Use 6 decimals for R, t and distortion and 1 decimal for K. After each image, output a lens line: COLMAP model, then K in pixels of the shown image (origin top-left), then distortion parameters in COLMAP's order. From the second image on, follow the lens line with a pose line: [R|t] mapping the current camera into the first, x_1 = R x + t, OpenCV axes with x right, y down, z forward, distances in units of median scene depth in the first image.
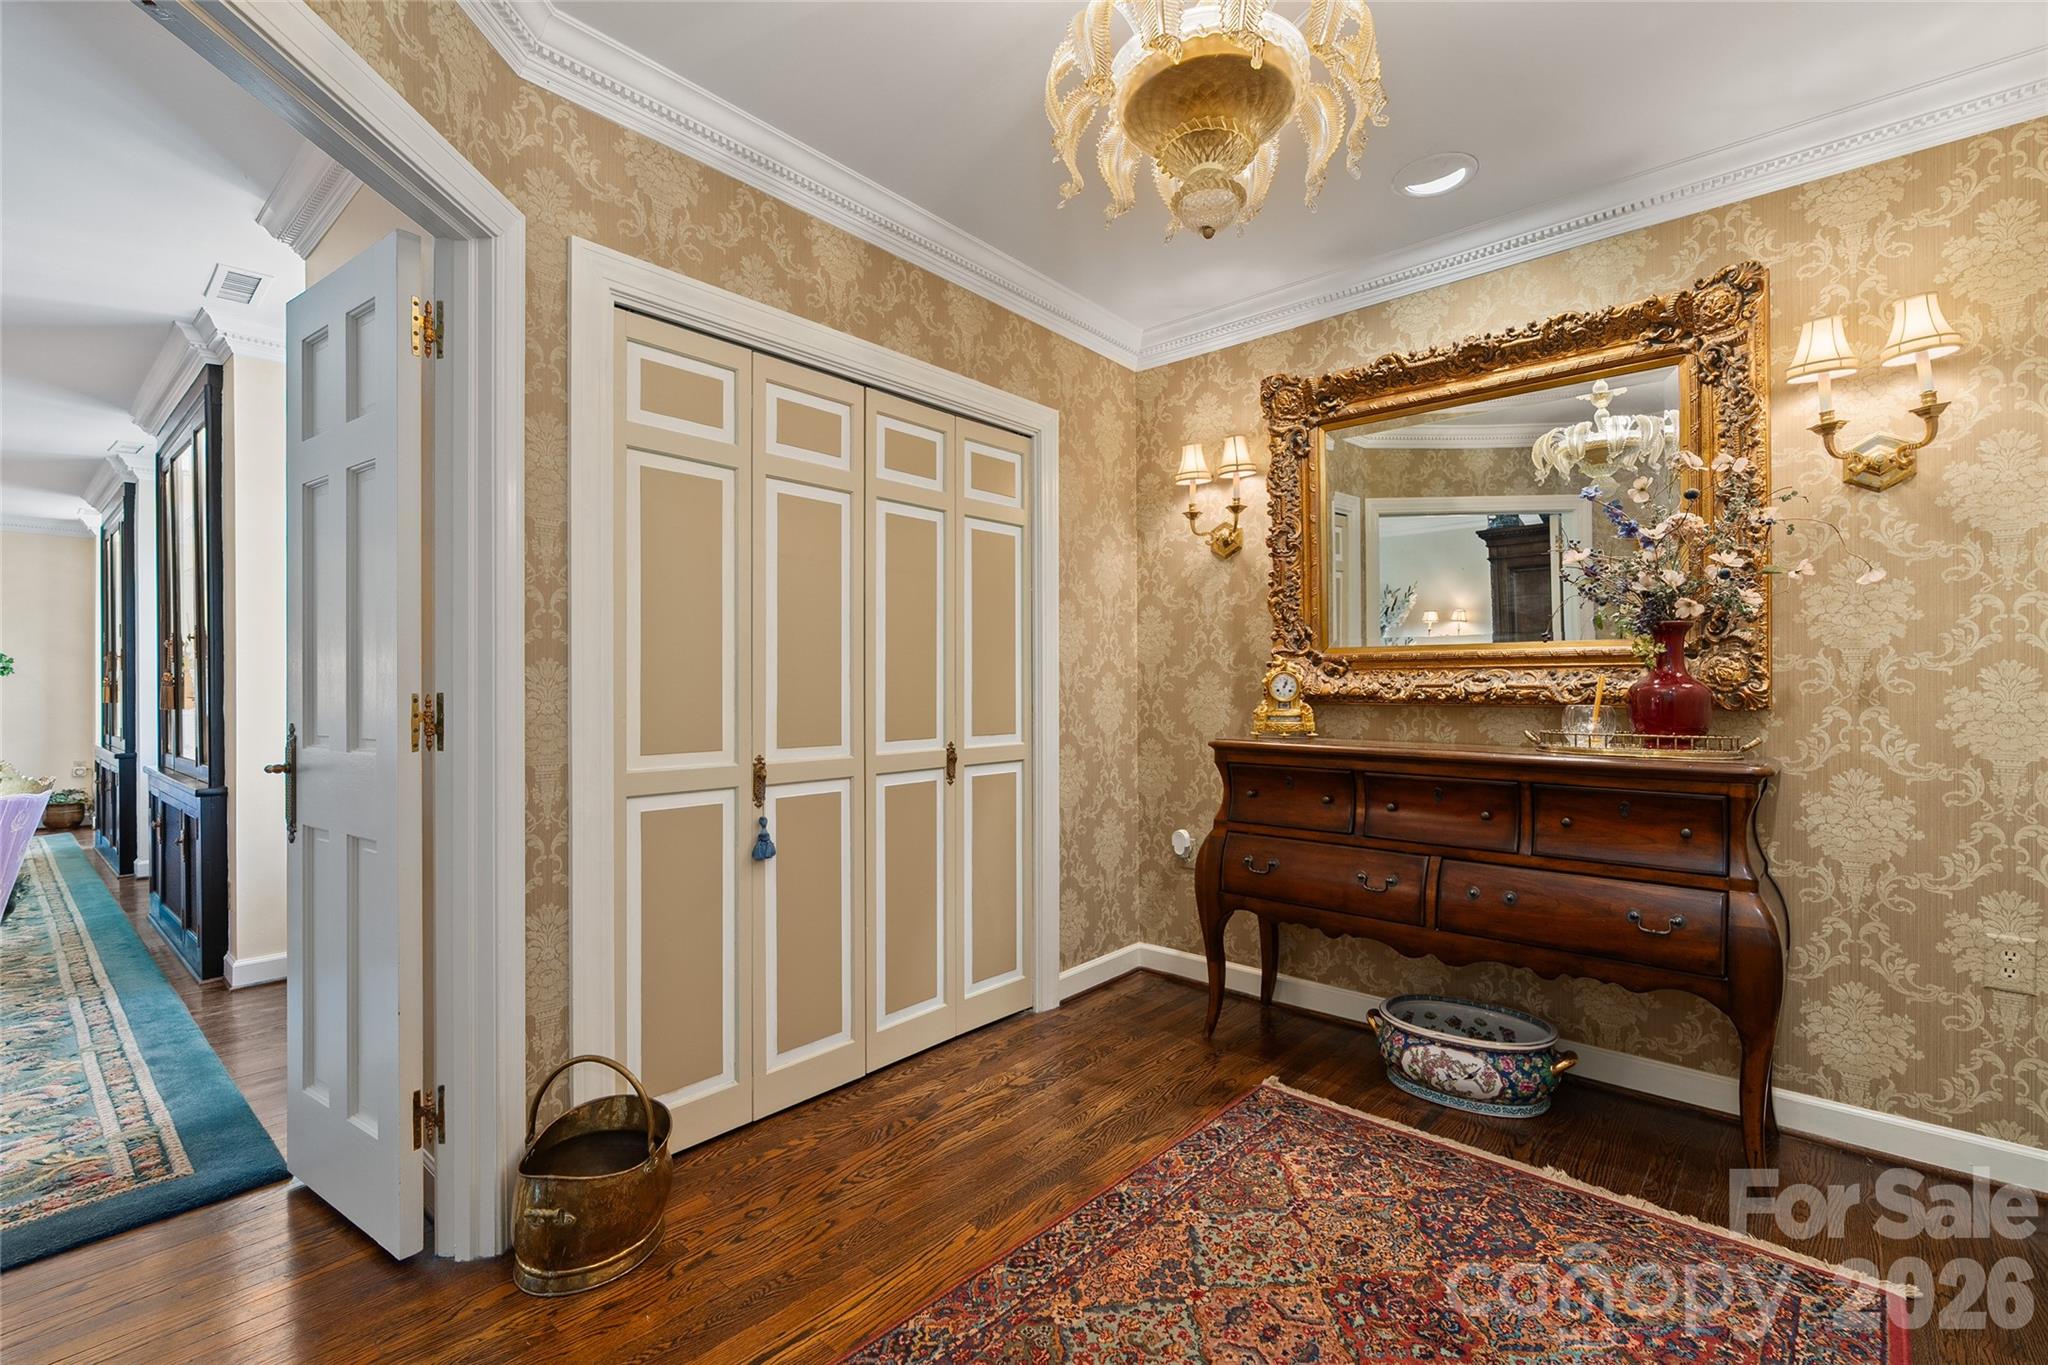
lens RADIAL K [[920.6, 0, 1027.8], [0, 920.6, 684.7], [0, 0, 1]] dist [-0.002240, 0.000198]
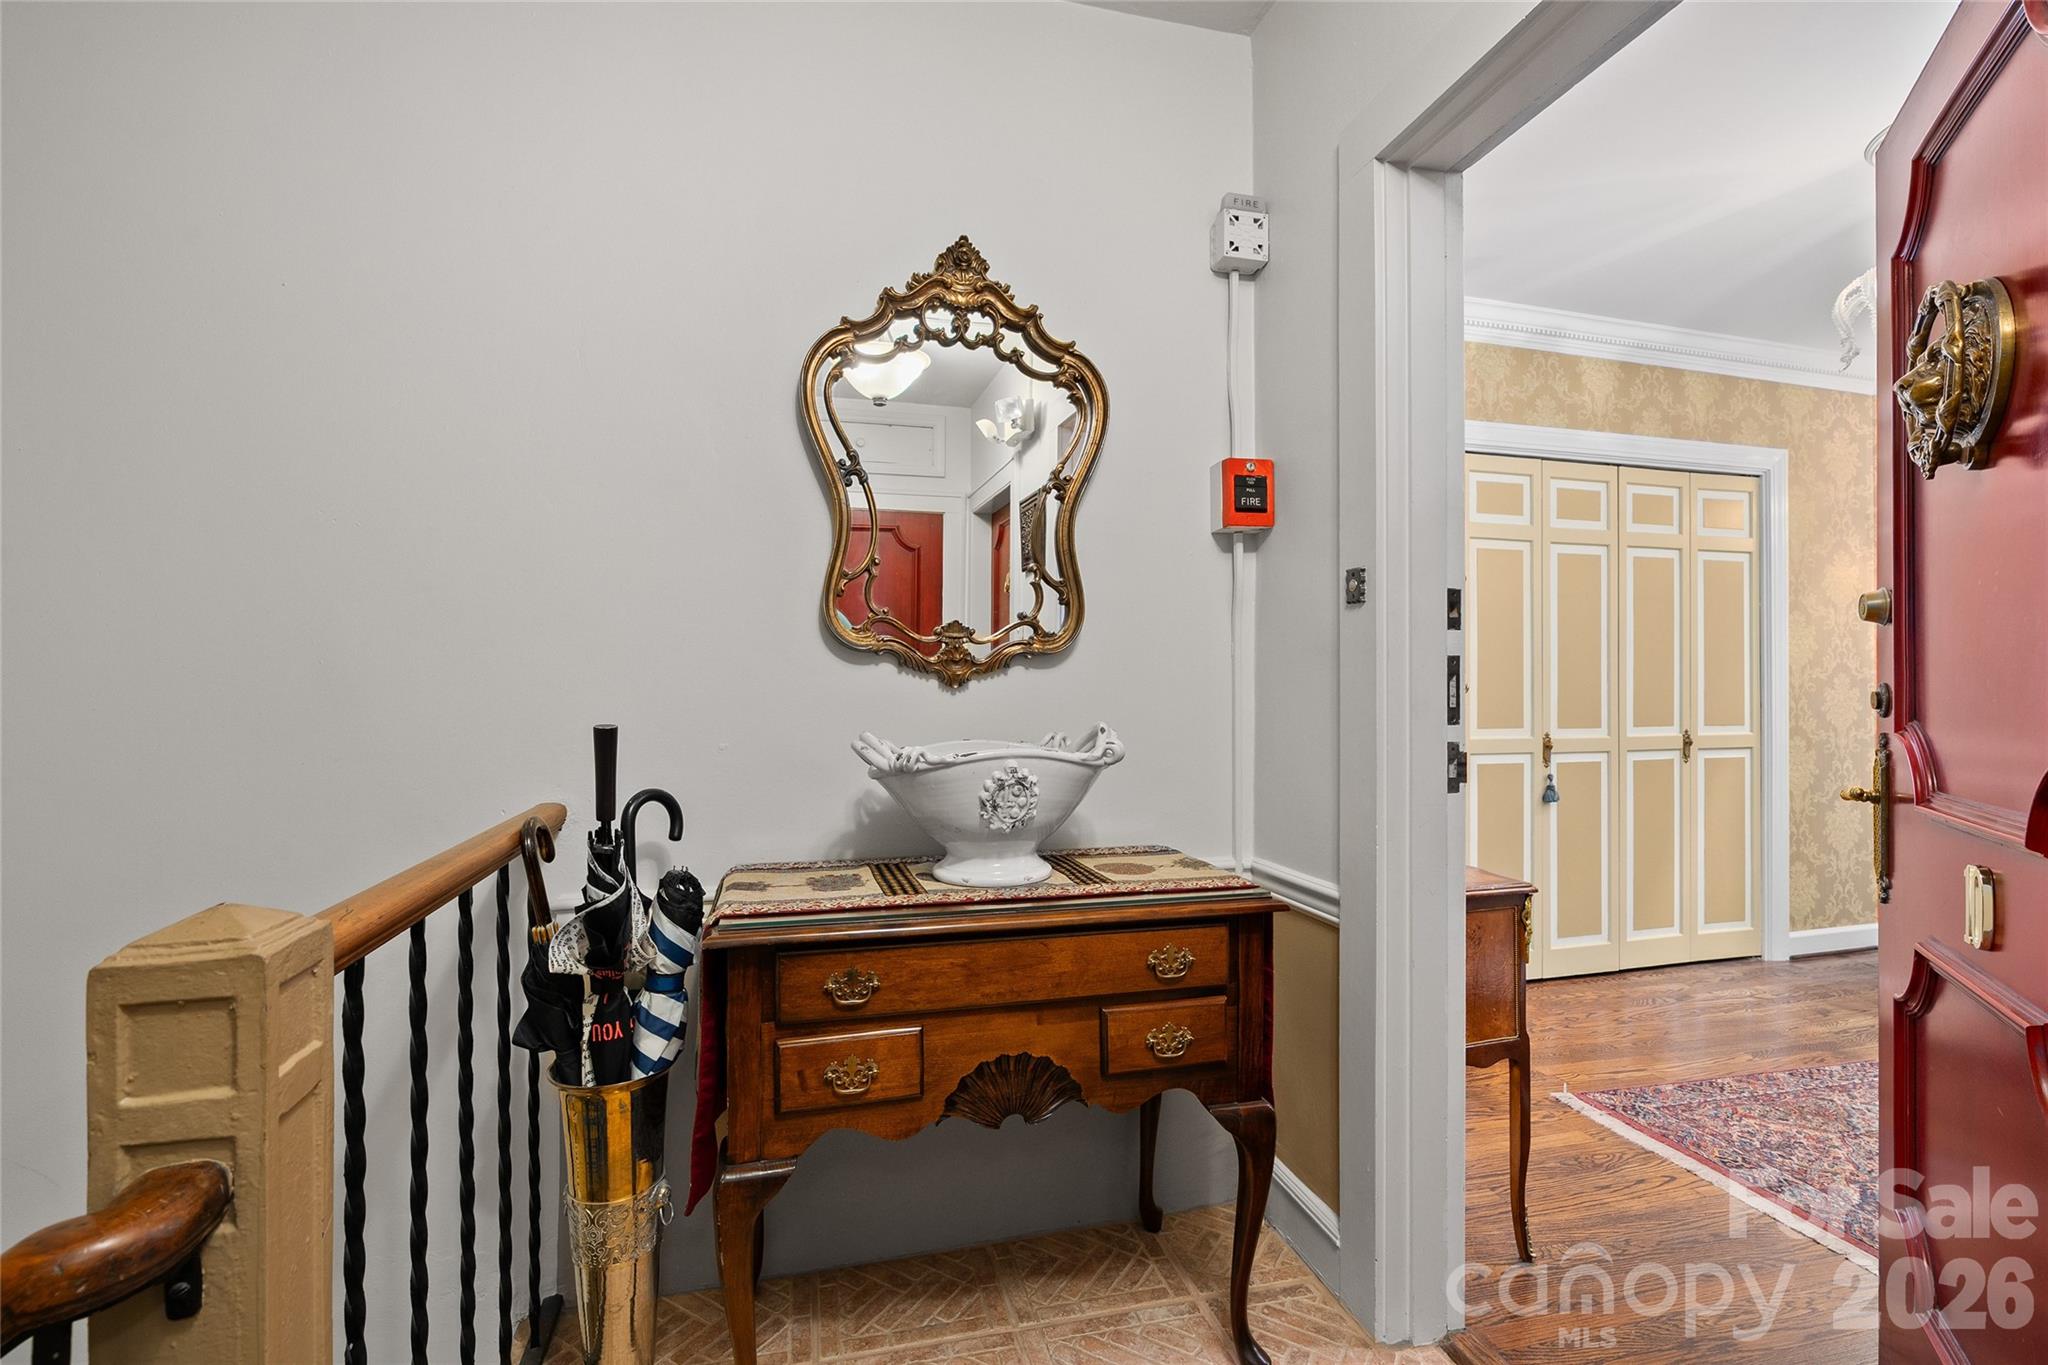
lens RADIAL K [[920.6, 0, 1017.3], [0, 920.6, 687.0], [0, 0, 1]] dist [-0.002240, 0.000198]
pose [[0.826886, 0.000056, -0.562370, -0.136842], [0.000613, 0.999999, 0.001001, 0.001459], [0.562370, -0.001172, 0.826885, -0.587796]]
